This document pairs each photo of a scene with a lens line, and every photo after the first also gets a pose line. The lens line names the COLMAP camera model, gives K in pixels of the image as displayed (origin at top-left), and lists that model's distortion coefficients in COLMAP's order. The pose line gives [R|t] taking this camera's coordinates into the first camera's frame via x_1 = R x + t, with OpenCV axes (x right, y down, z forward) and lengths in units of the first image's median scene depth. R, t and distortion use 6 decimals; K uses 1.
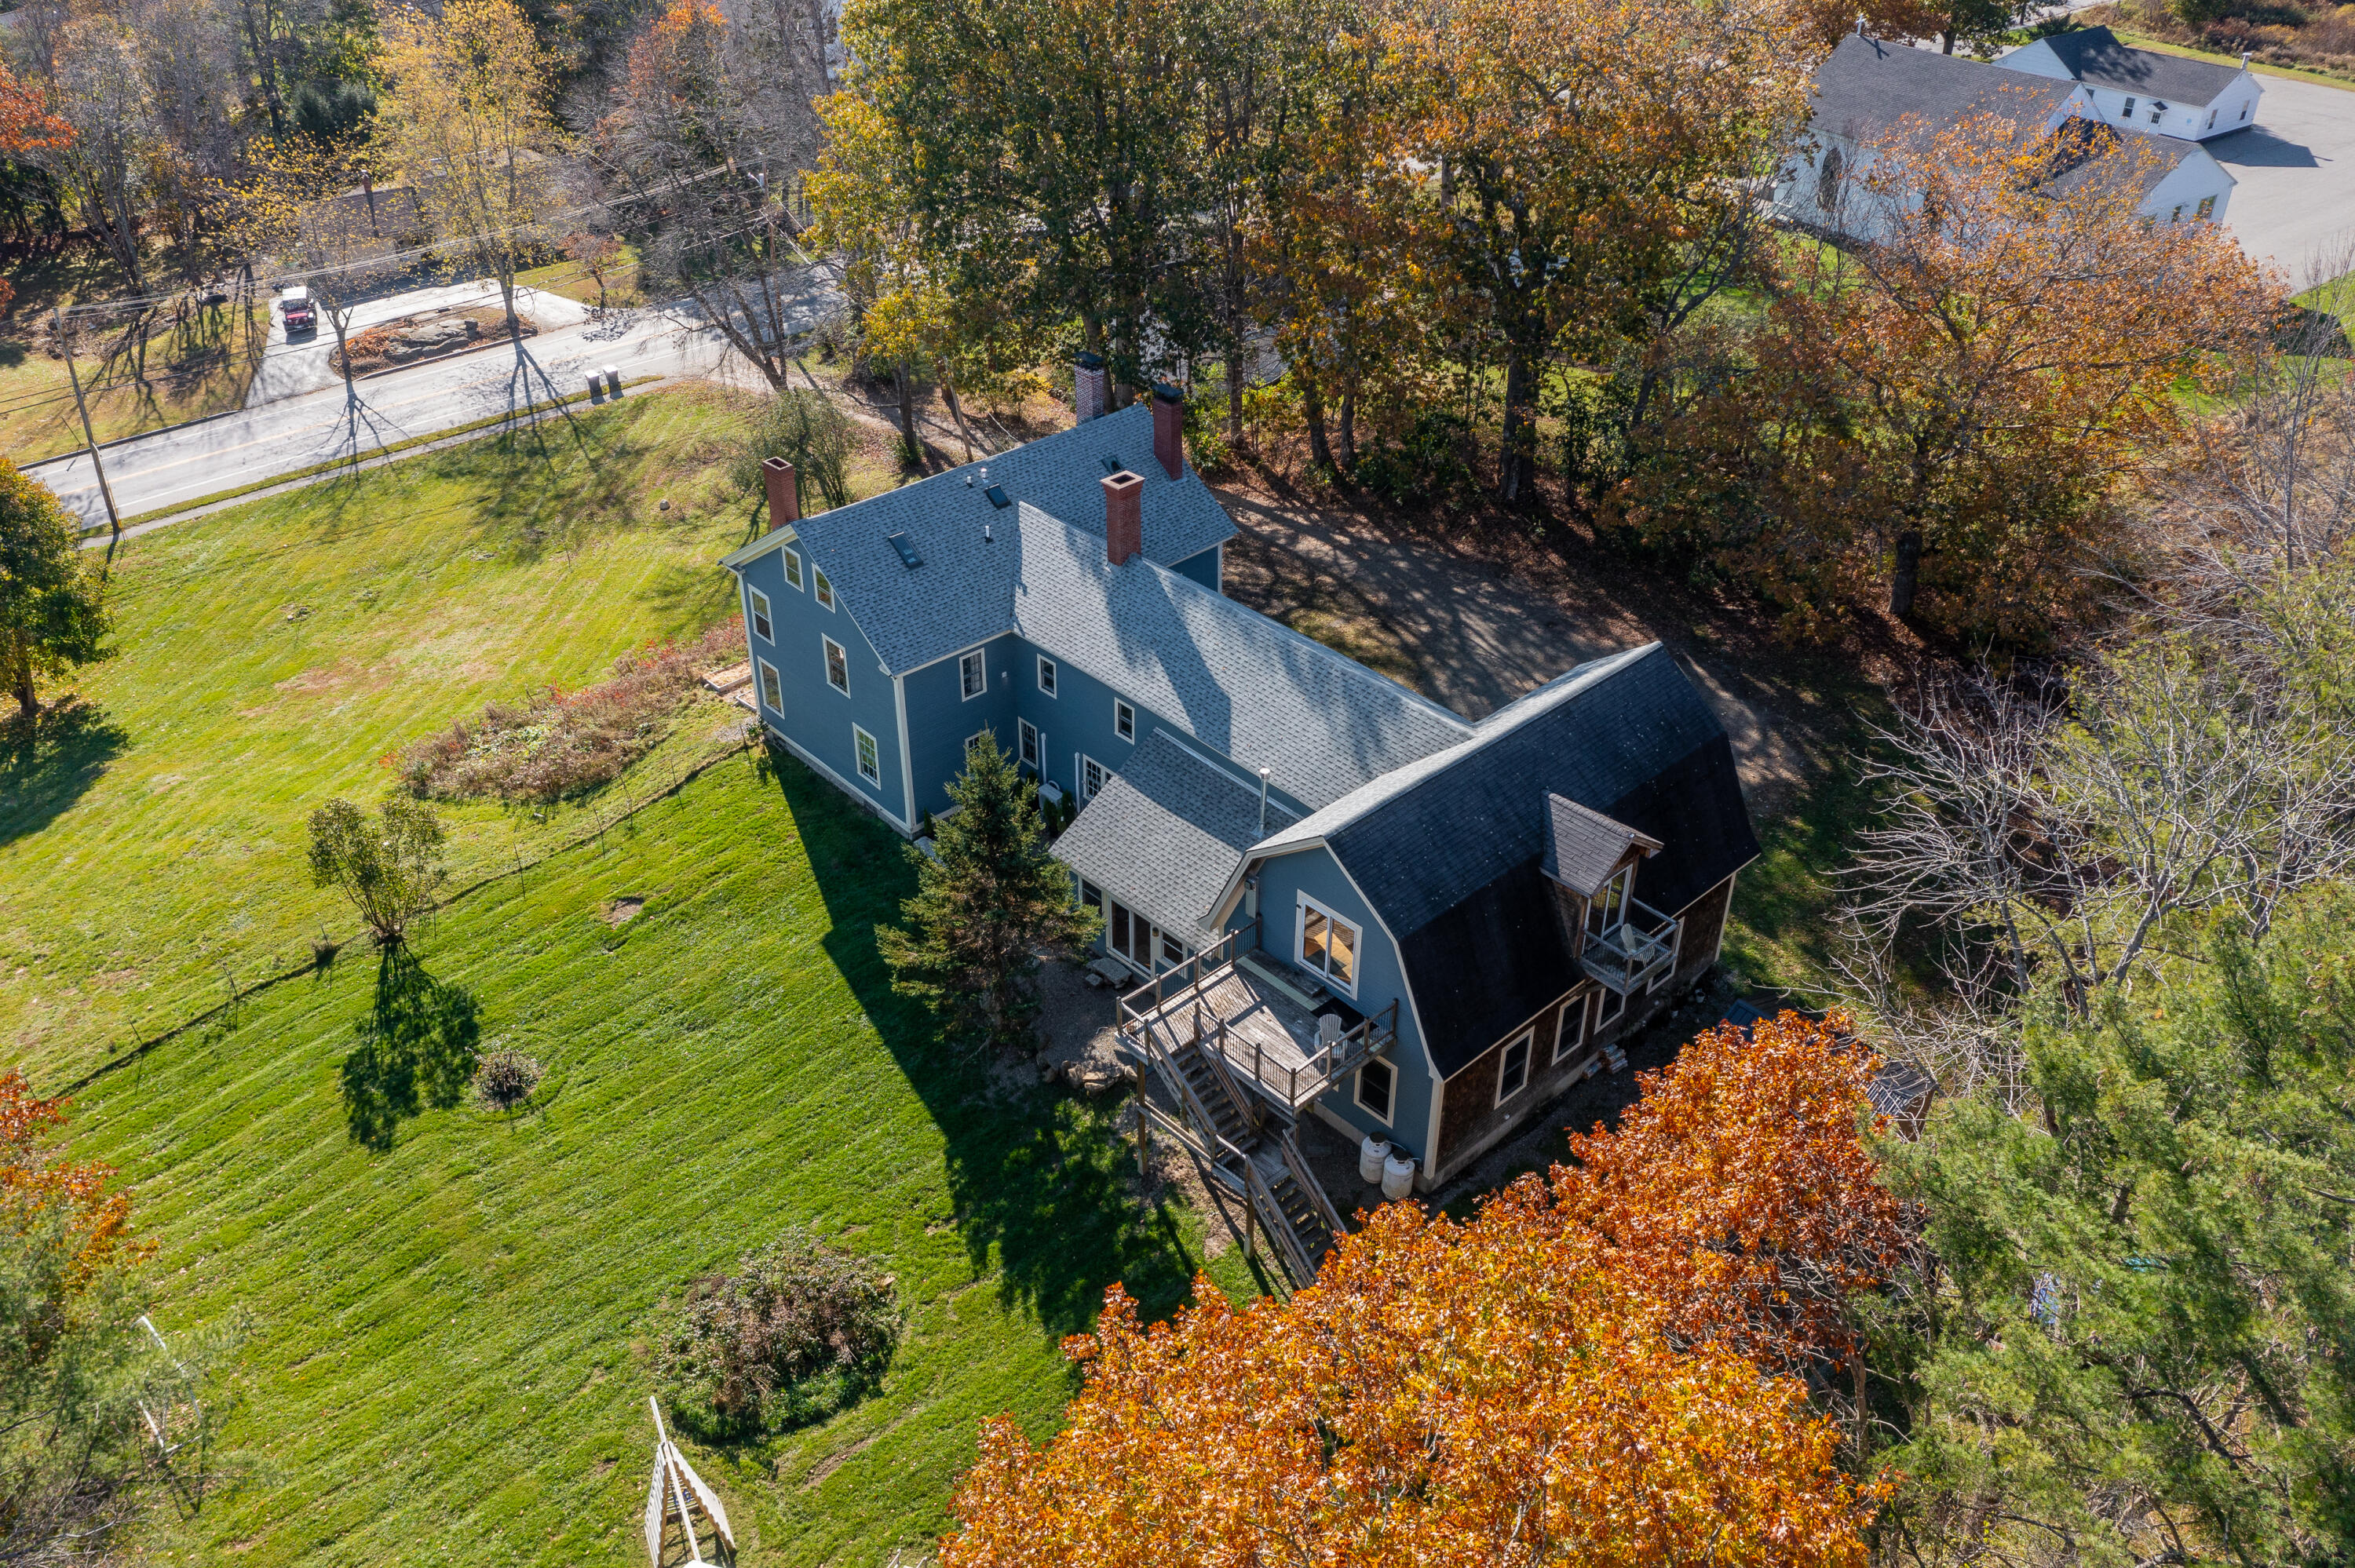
lens RADIAL K [[1901.3, 0, 1180.2], [0, 1901.3, 754.0], [0, 0, 1]] dist [-0.005156, 0.008980]
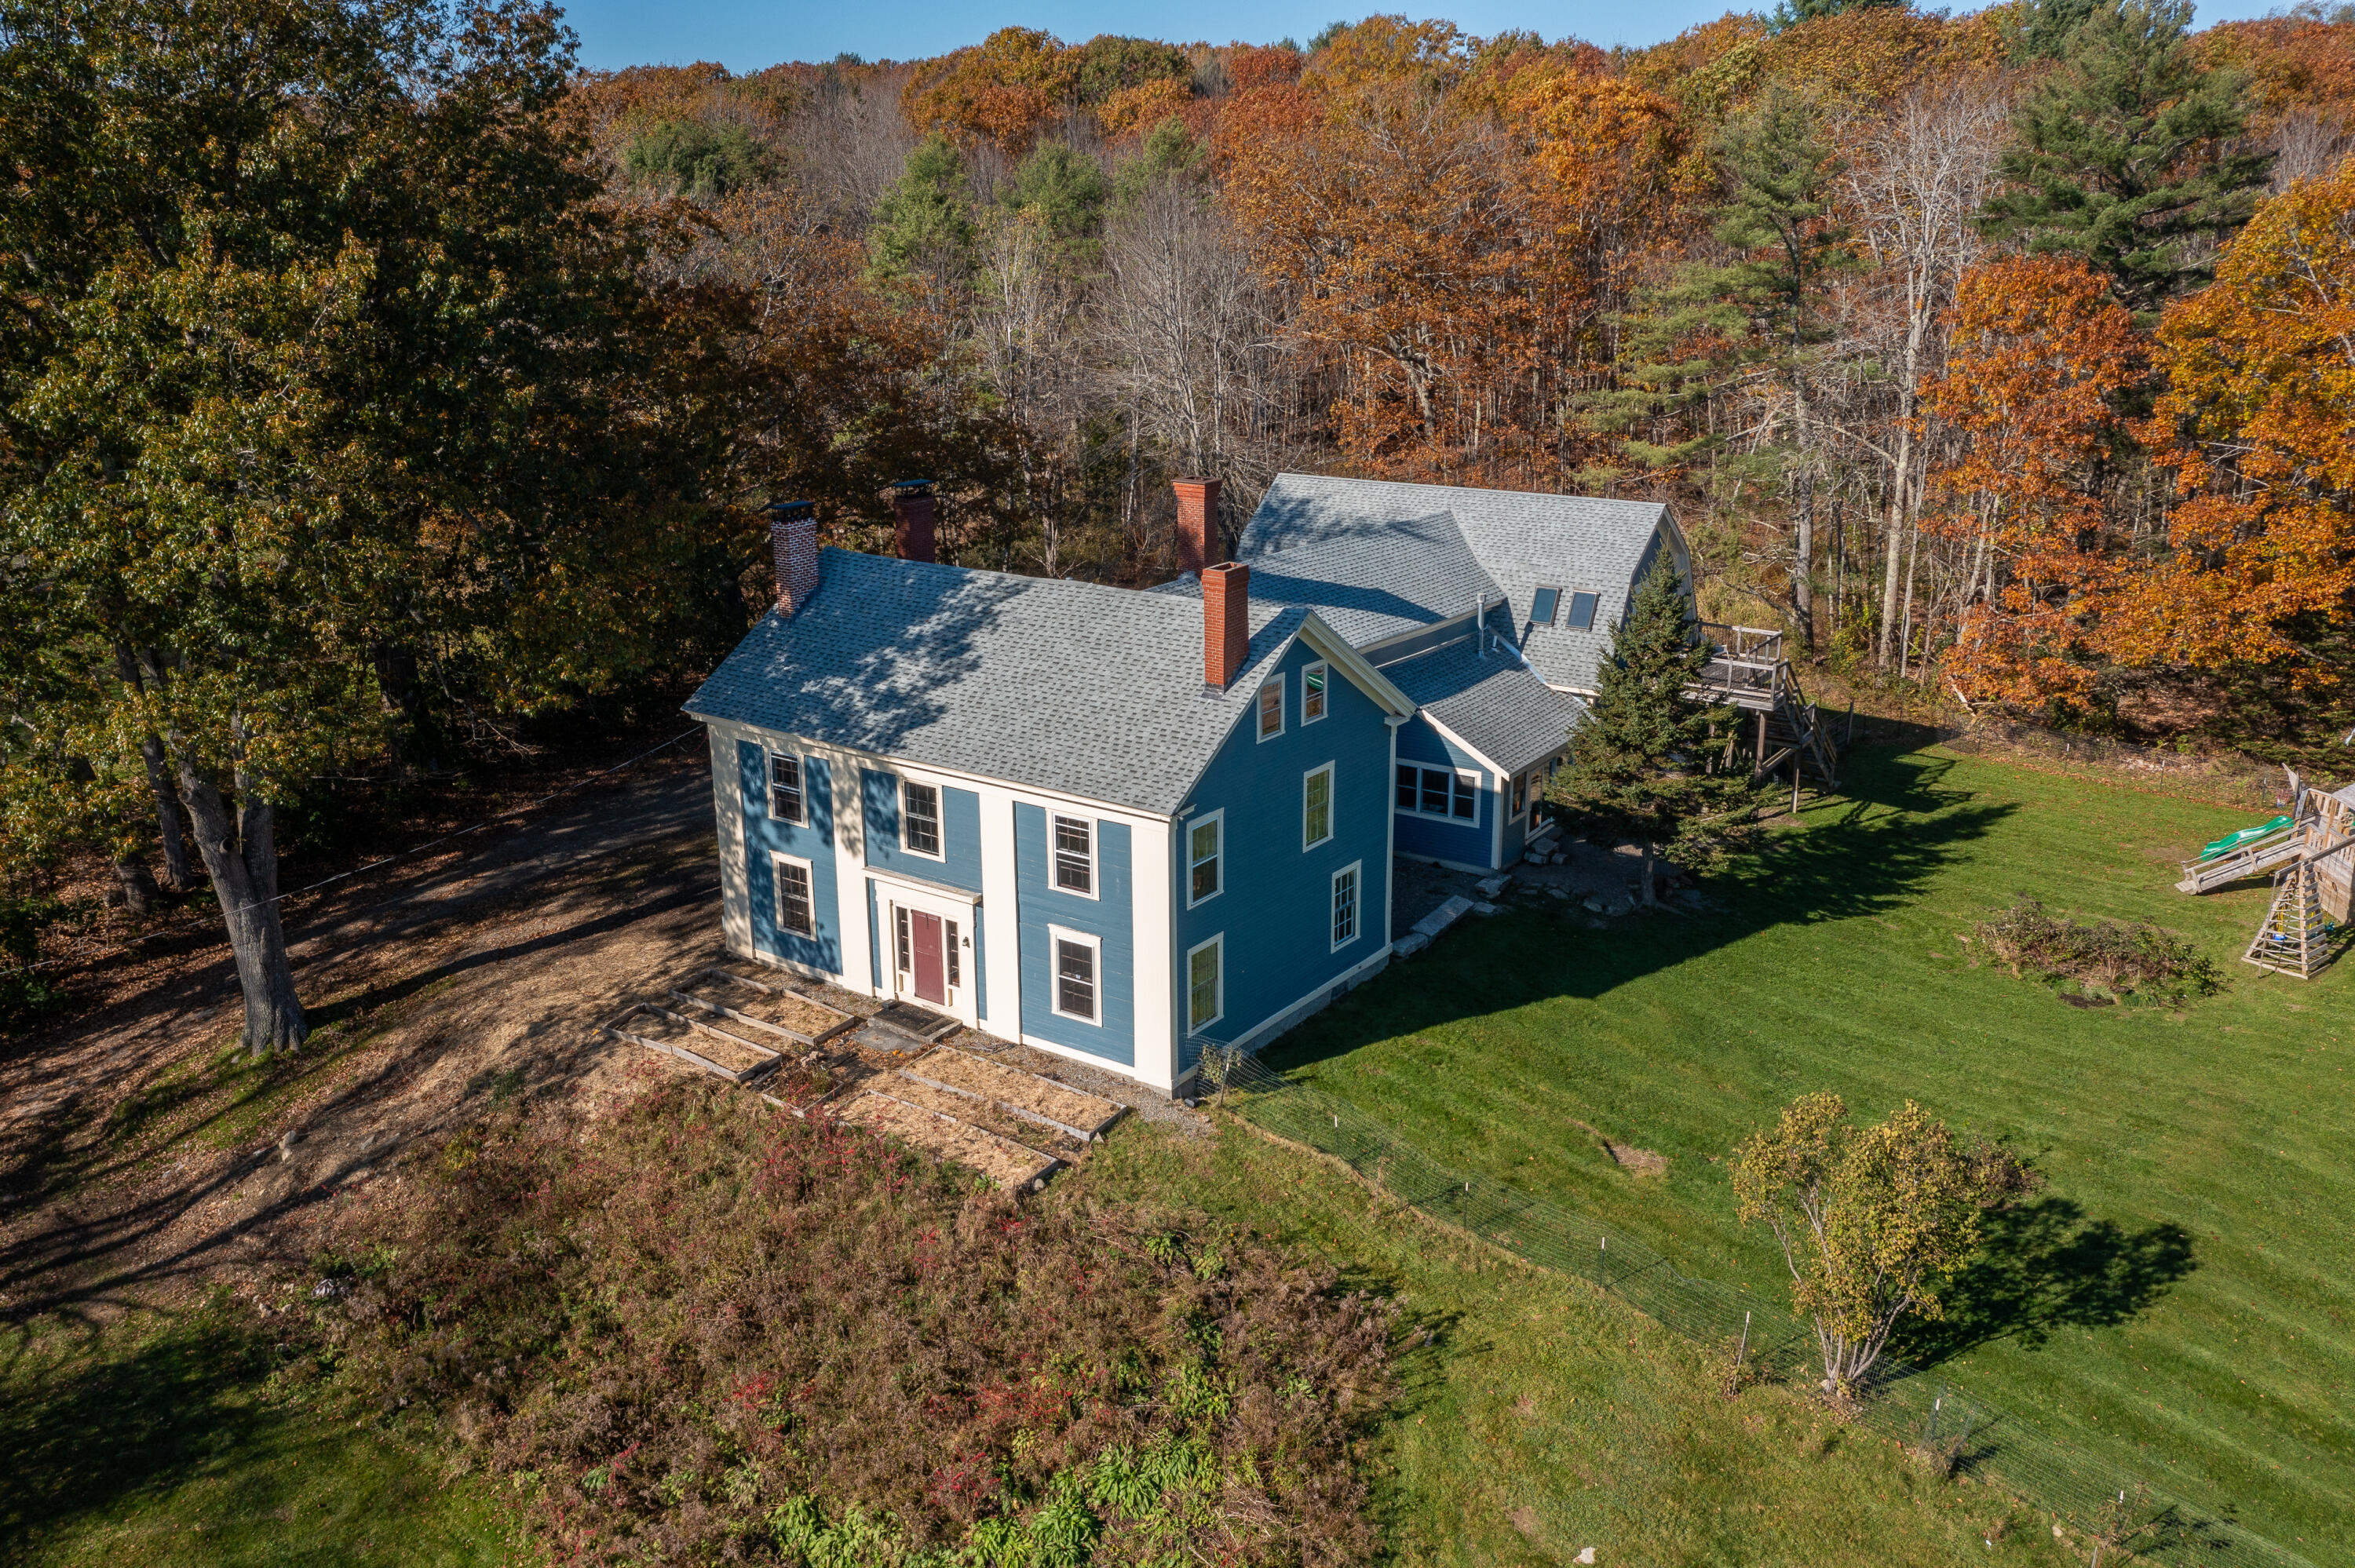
lens RADIAL K [[1901.3, 0, 1180.2], [0, 1901.3, 754.0], [0, 0, 1]] dist [-0.005156, 0.008980]
pose [[-0.219683, -0.274097, 0.936274, -0.801266], [0.529720, 0.772403, 0.350415, -0.326519], [-0.819229, 0.572944, -0.024489, 1.013006]]
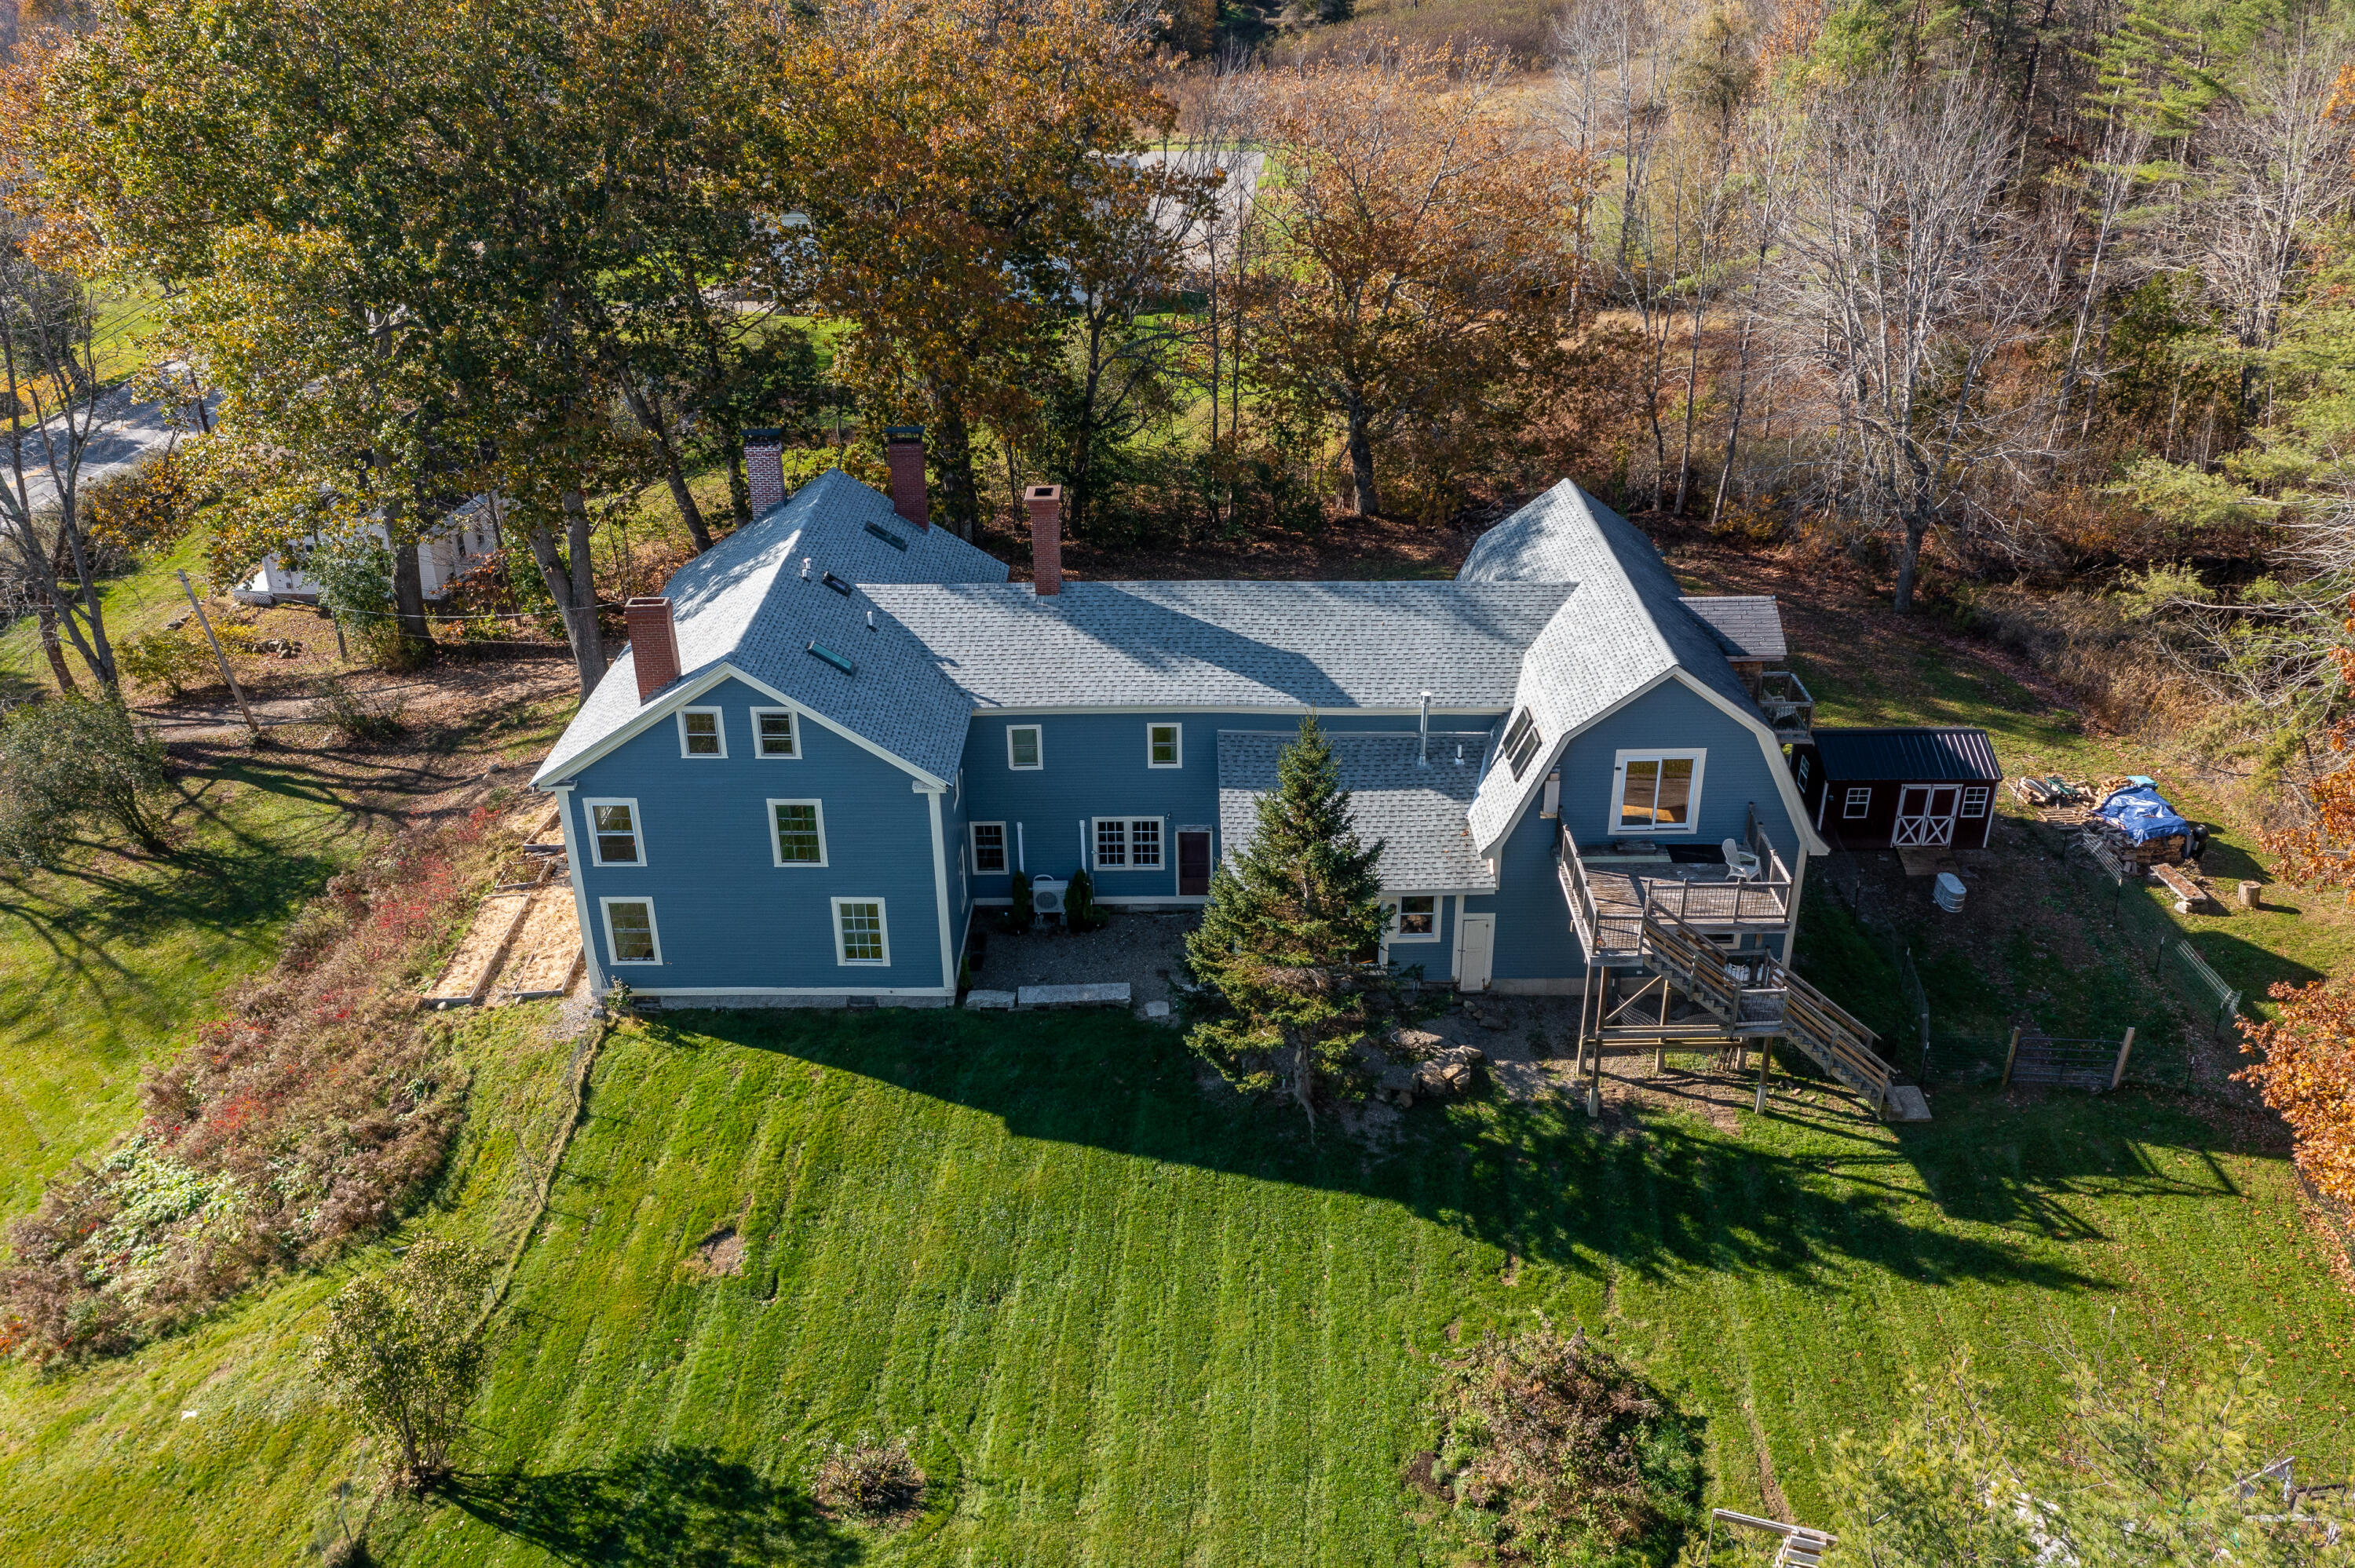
lens RADIAL K [[1918.4, 0, 1172.1], [0, 1918.4, 780.6], [0, 0, 1]] dist [0.003297, 0.005436]
pose [[0.681982, -0.341812, 0.646579, -0.548596], [0.407245, 0.911810, 0.052483, -0.043185], [-0.607497, 0.227523, 0.761039, 0.308247]]
